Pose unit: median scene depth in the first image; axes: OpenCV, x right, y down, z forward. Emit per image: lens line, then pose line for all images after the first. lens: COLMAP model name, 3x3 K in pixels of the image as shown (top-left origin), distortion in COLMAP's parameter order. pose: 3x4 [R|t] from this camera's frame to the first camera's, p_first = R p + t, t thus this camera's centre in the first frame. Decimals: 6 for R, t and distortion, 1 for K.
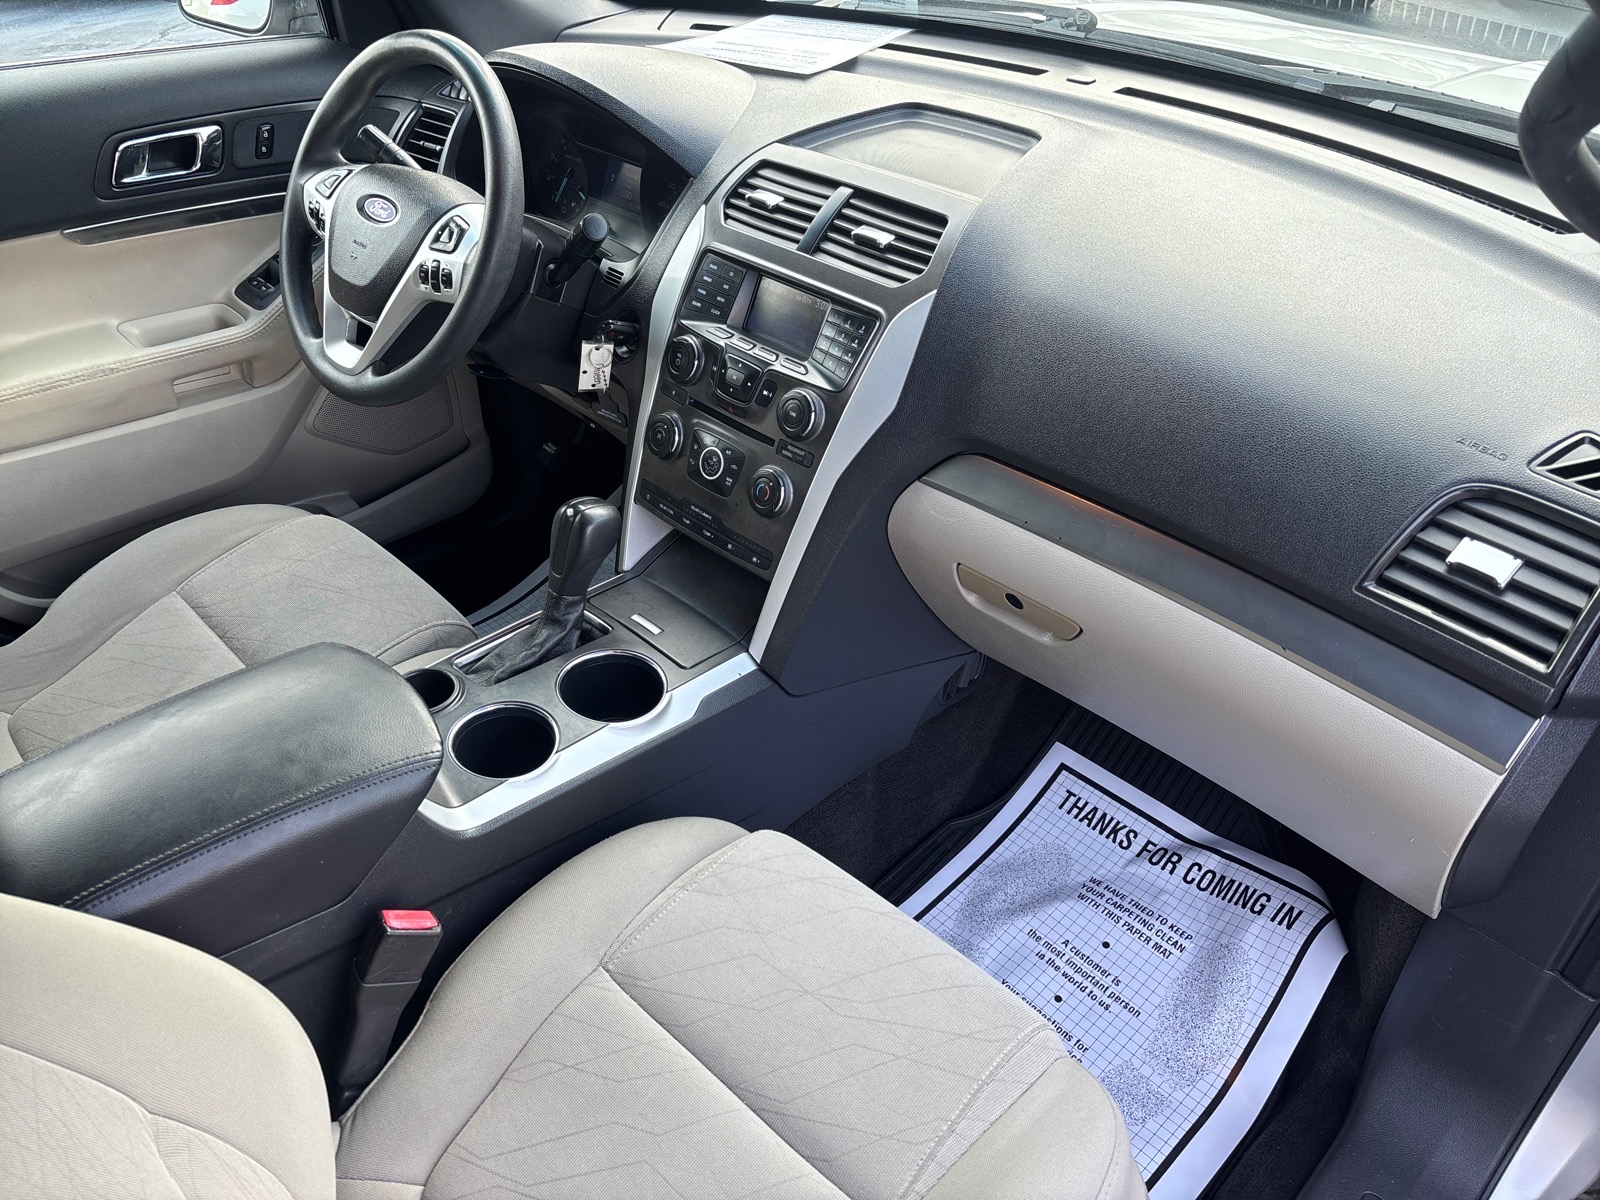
lens RADIAL K [[1203.0, 0, 800.0], [0, 1203.0, 600.0], [0, 0, 1]] dist [0.002790, 0.000902]
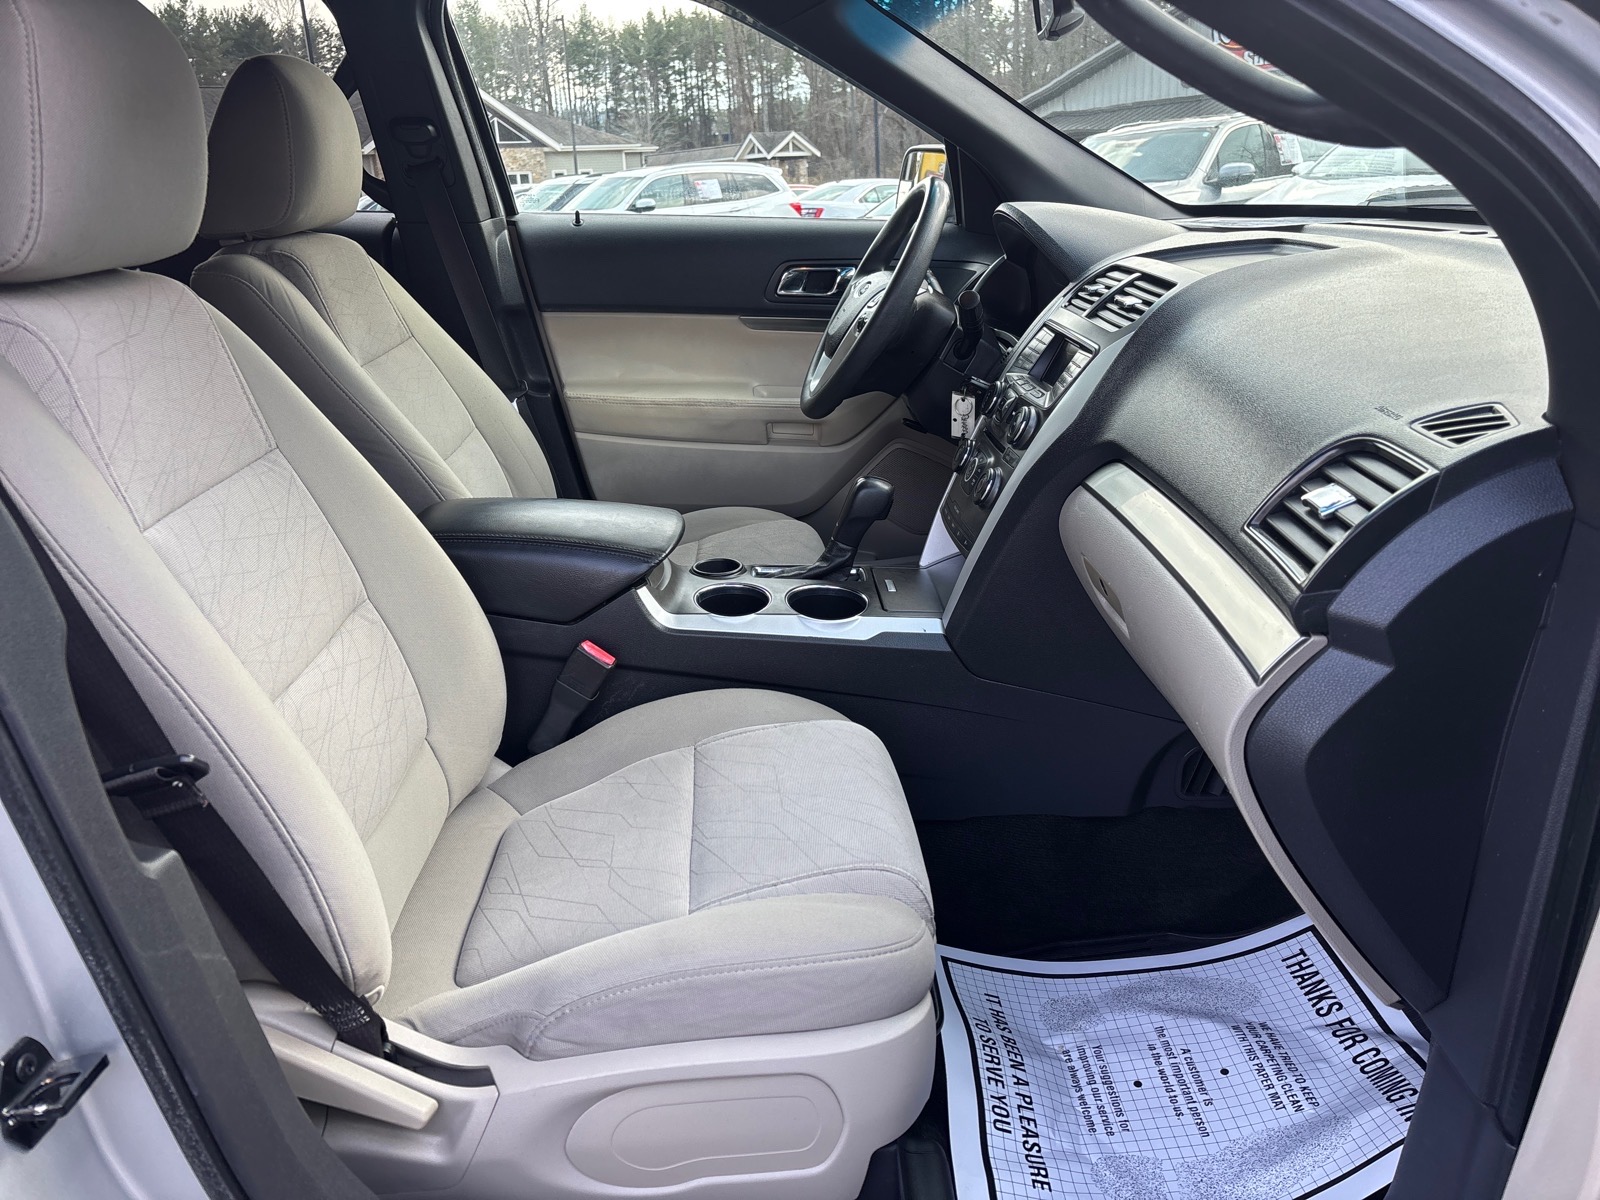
lens RADIAL K [[1183.0, 0, 800.0], [0, 1183.0, 600.0], [0, 0, 1]] dist [0.055321, -0.075604]
pose [[0.739708, 0.221682, -0.635366, 0.509514], [-0.380766, 0.916378, -0.123568, 0.192075], [0.554842, 0.333329, 0.762261, 0.010595]]
